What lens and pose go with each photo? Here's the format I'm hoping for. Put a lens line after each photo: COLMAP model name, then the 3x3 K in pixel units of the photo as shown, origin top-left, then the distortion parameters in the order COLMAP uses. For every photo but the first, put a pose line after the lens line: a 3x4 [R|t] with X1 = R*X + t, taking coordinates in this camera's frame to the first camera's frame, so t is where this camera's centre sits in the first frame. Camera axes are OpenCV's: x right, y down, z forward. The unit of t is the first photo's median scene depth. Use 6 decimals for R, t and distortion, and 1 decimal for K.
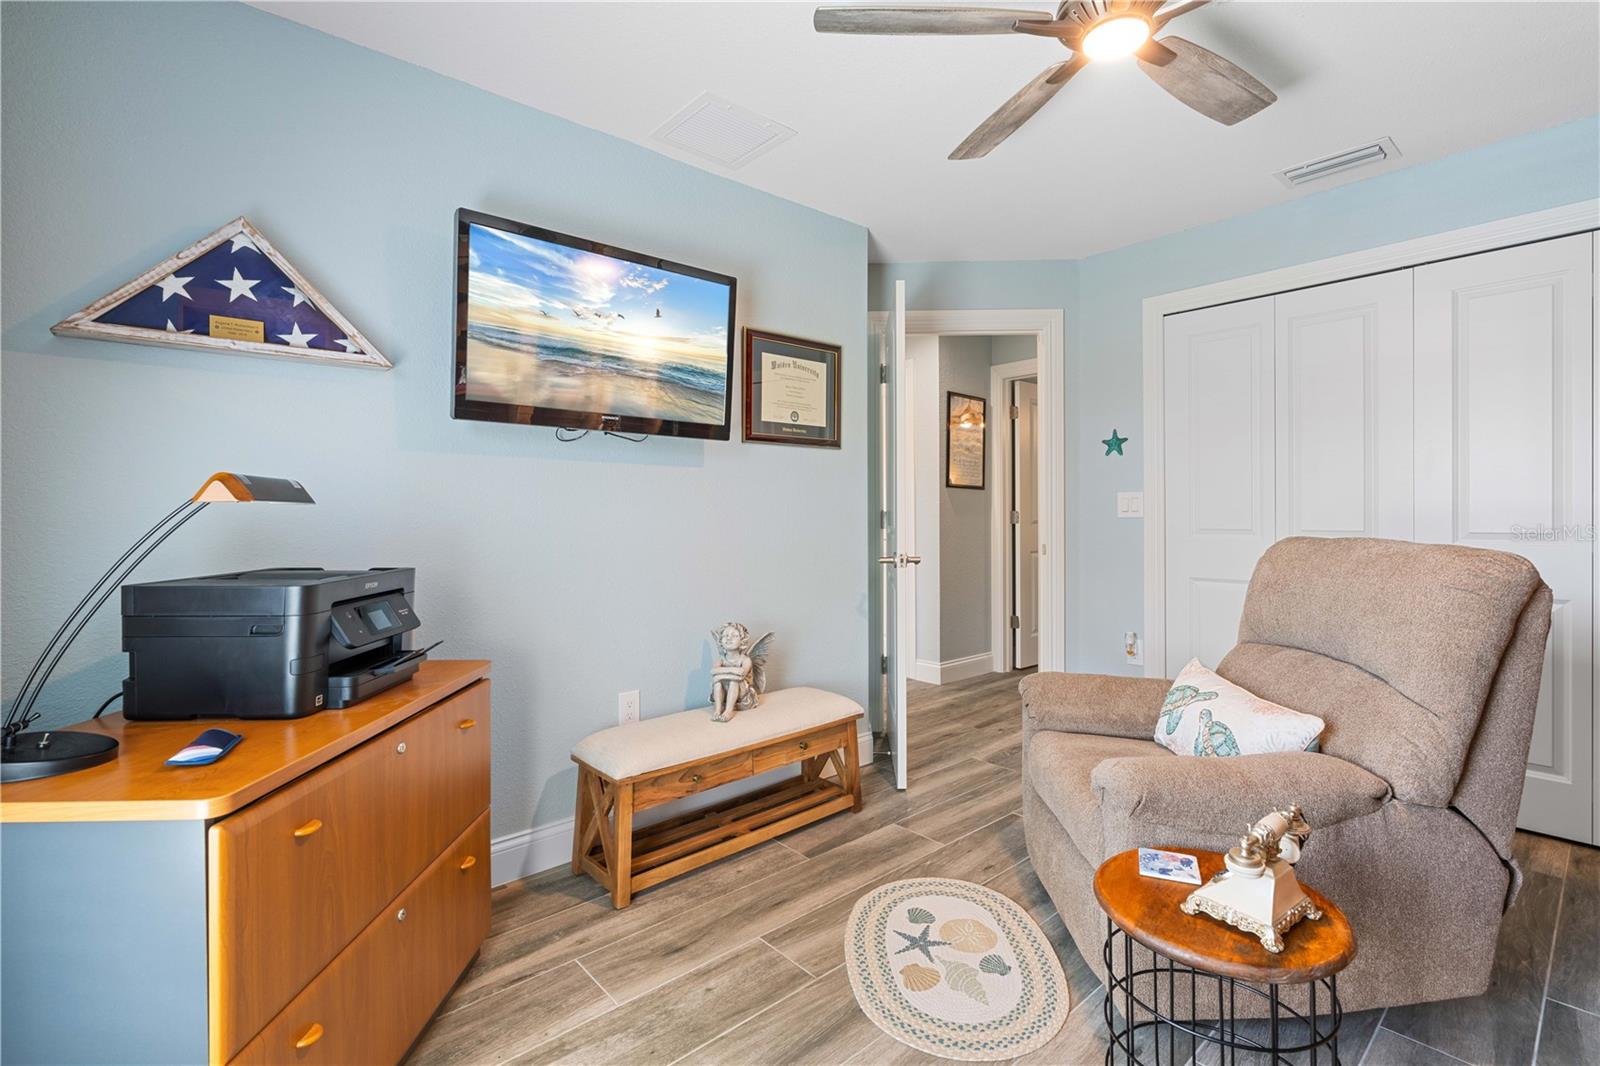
lens RADIAL K [[724.5, 0, 798.3], [0, 724.5, 520.1], [0, 0, 1]] dist [-0.005078, 0.001318]
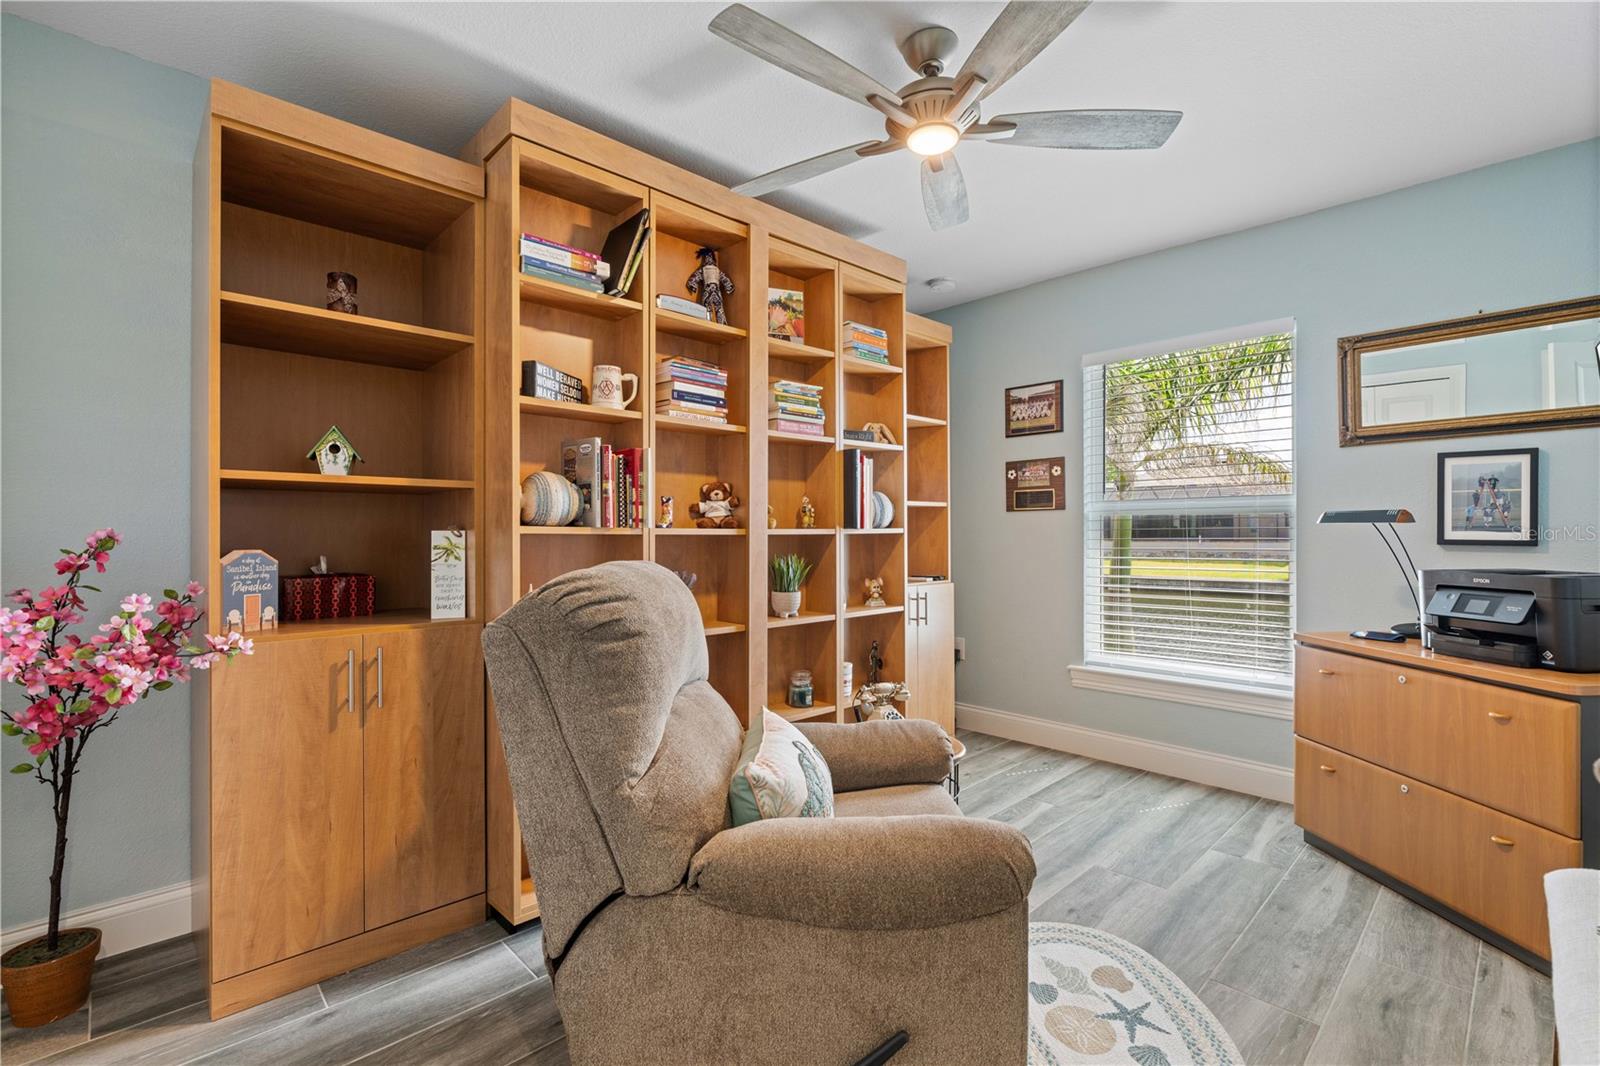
lens RADIAL K [[724.5, 0, 801.7], [0, 724.5, 532.4], [0, 0, 1]] dist [-0.005078, 0.001318]
pose [[-0.998559, 0.004849, -0.053446, 0.647915], [0.004004, 0.999865, 0.015909, -0.021708], [0.053516, 0.015672, -0.998444, 1.955942]]
